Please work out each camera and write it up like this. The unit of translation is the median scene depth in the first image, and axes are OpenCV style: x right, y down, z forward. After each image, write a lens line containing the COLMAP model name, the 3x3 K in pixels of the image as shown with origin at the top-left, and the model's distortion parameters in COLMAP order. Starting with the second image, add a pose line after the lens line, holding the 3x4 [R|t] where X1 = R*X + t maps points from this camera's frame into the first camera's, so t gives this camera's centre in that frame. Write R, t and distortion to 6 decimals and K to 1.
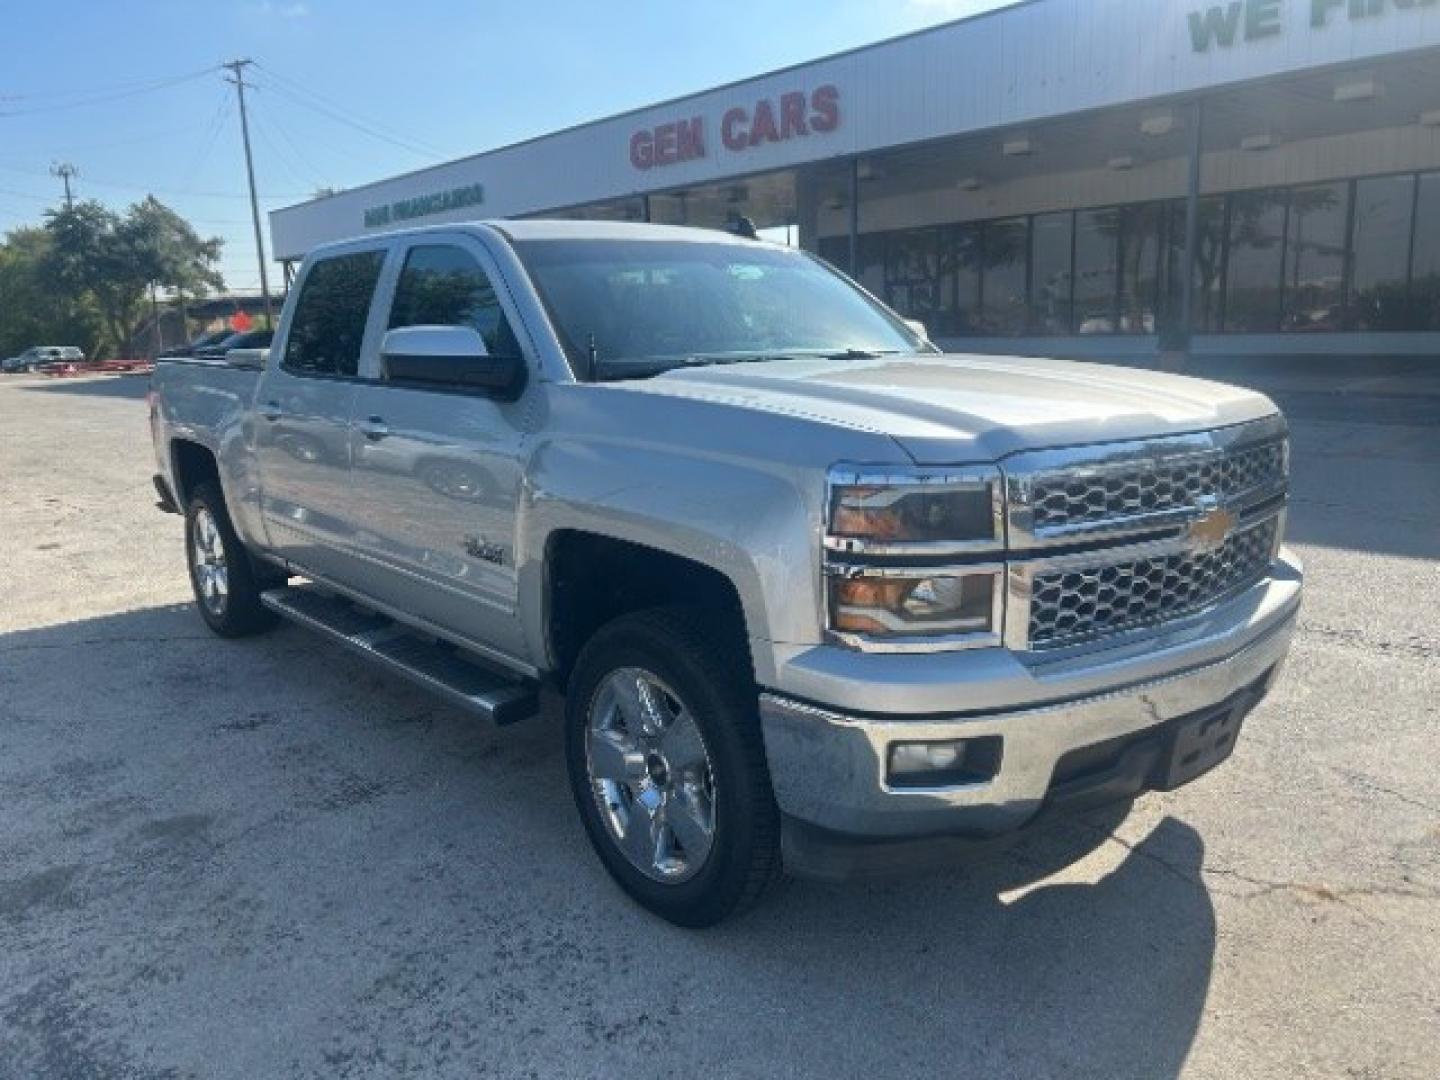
lens RADIAL K [[1076.6, 0, 710.8], [0, 1076.6, 544.5], [0, 0, 1]] dist [0.003899, -0.012328]
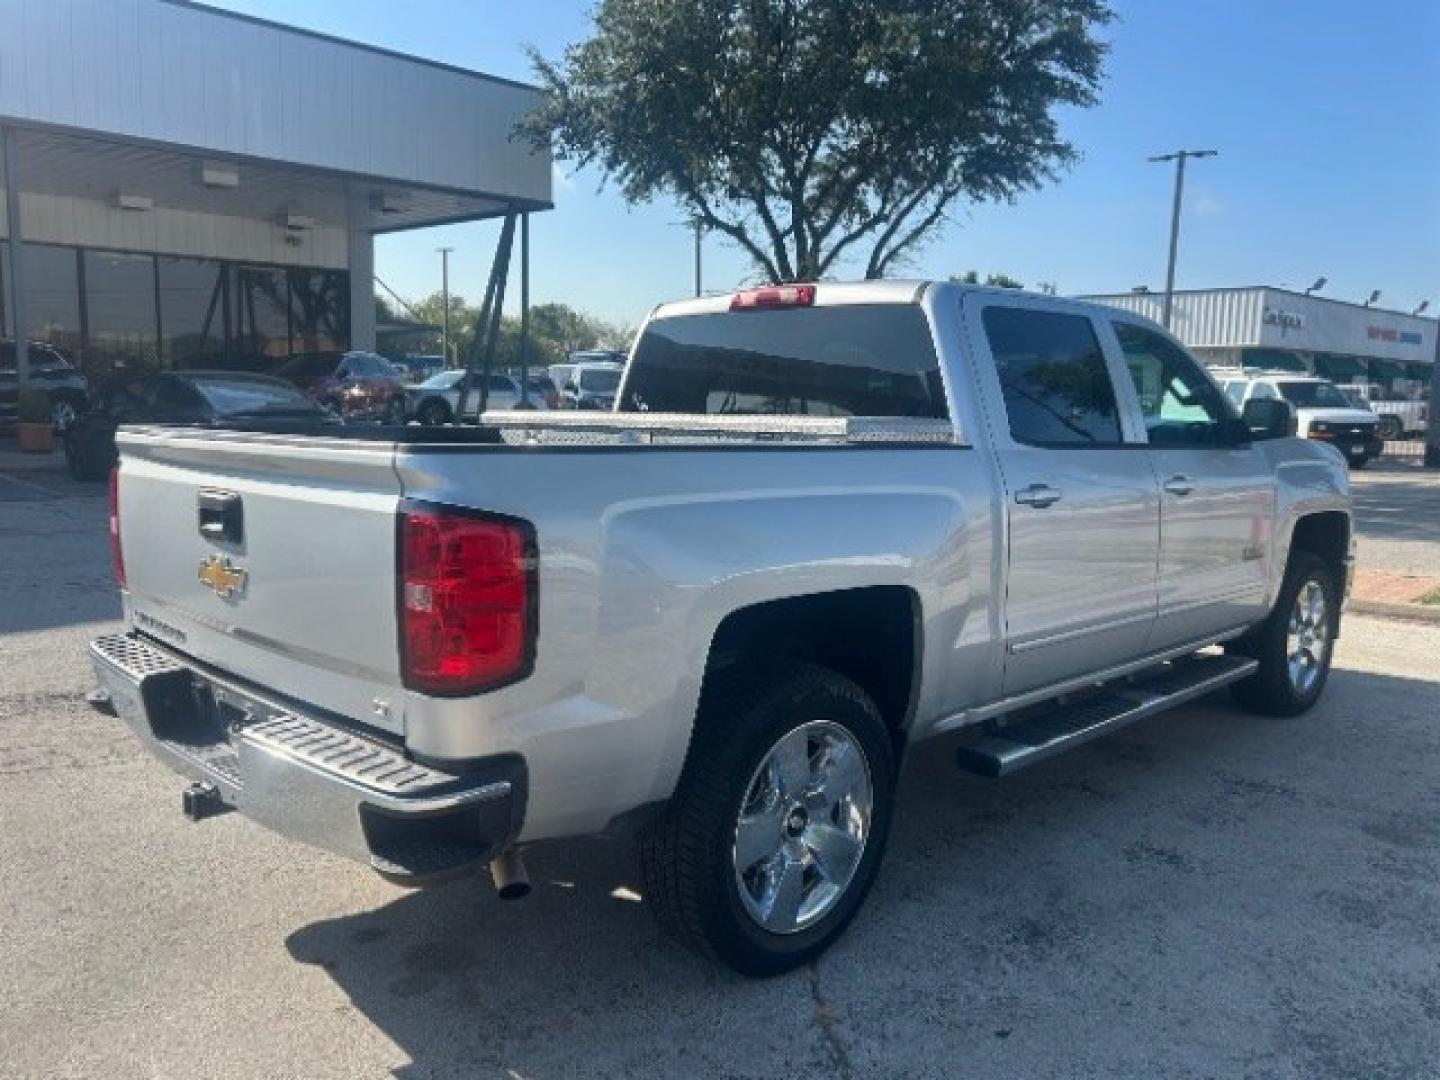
lens RADIAL K [[1162.0, 0, 714.0], [0, 1162.0, 549.9], [0, 0, 1]] dist [0.011922, -0.015468]
pose [[-0.073978, -0.107906, 0.991405, -1.200888], [0.183003, 0.975778, 0.119861, -0.224717], [-0.980325, 0.190297, -0.052439, 1.262090]]
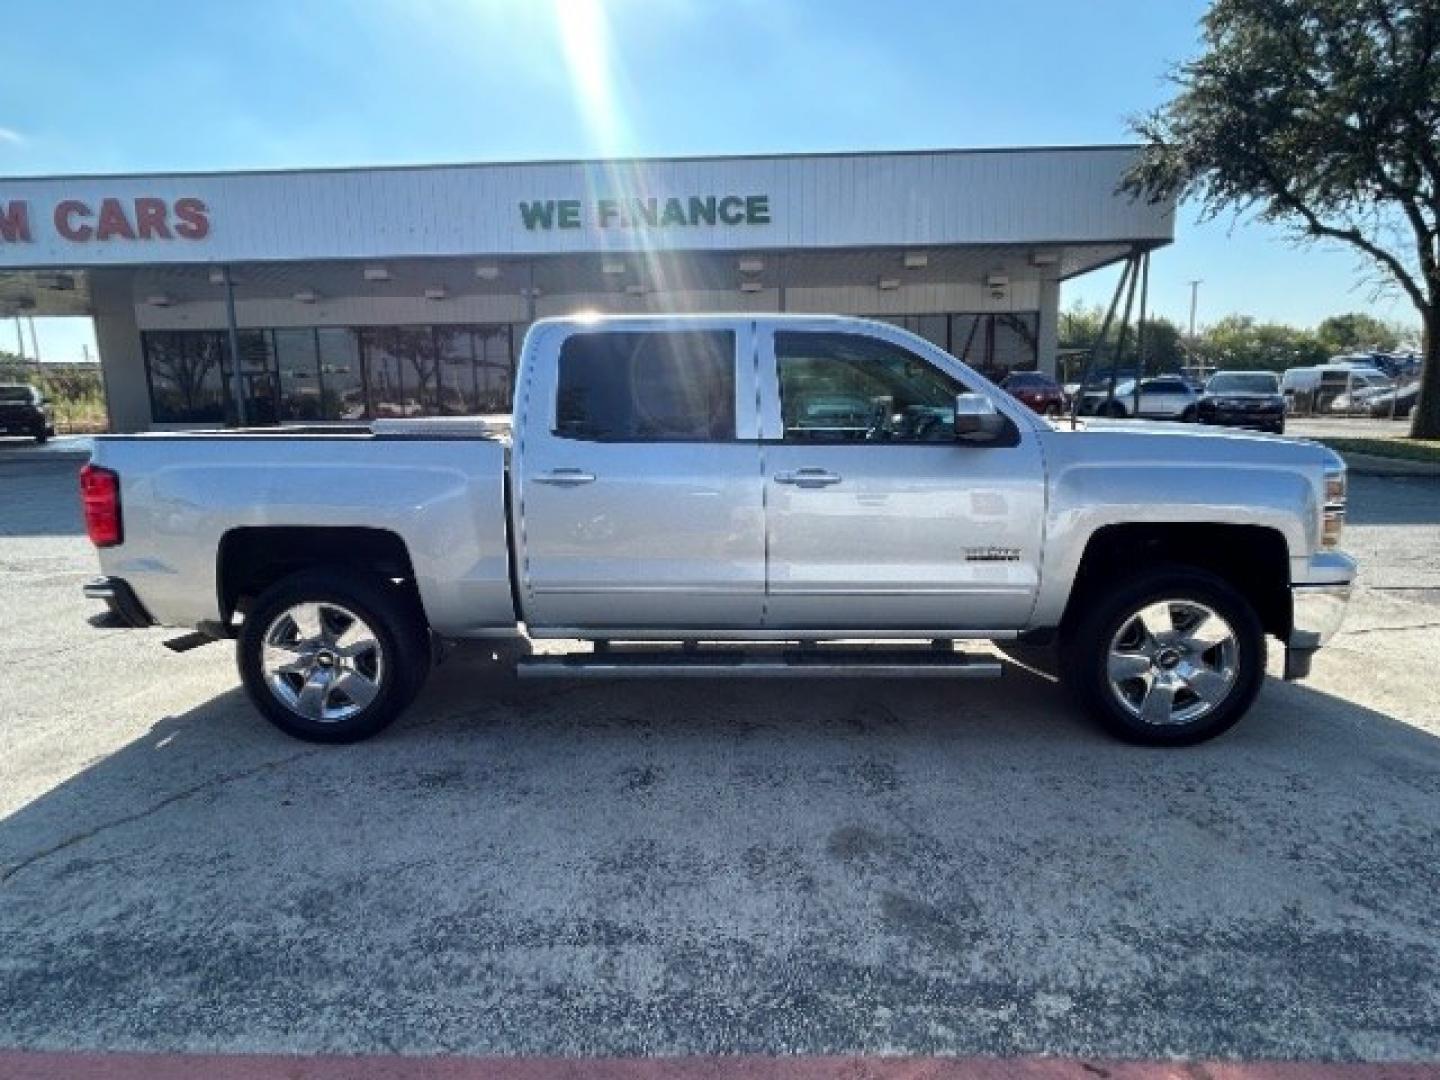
lens RADIAL K [[802.0, 0, 706.8], [0, 802.0, 535.4], [0, 0, 1]] dist [-0.000848, 0.005557]
pose [[0.683141, -0.104623, 0.722754, -0.858518], [0.141815, 0.989850, 0.009244, -0.056574], [-0.716385, 0.096182, 0.691044, 0.380690]]
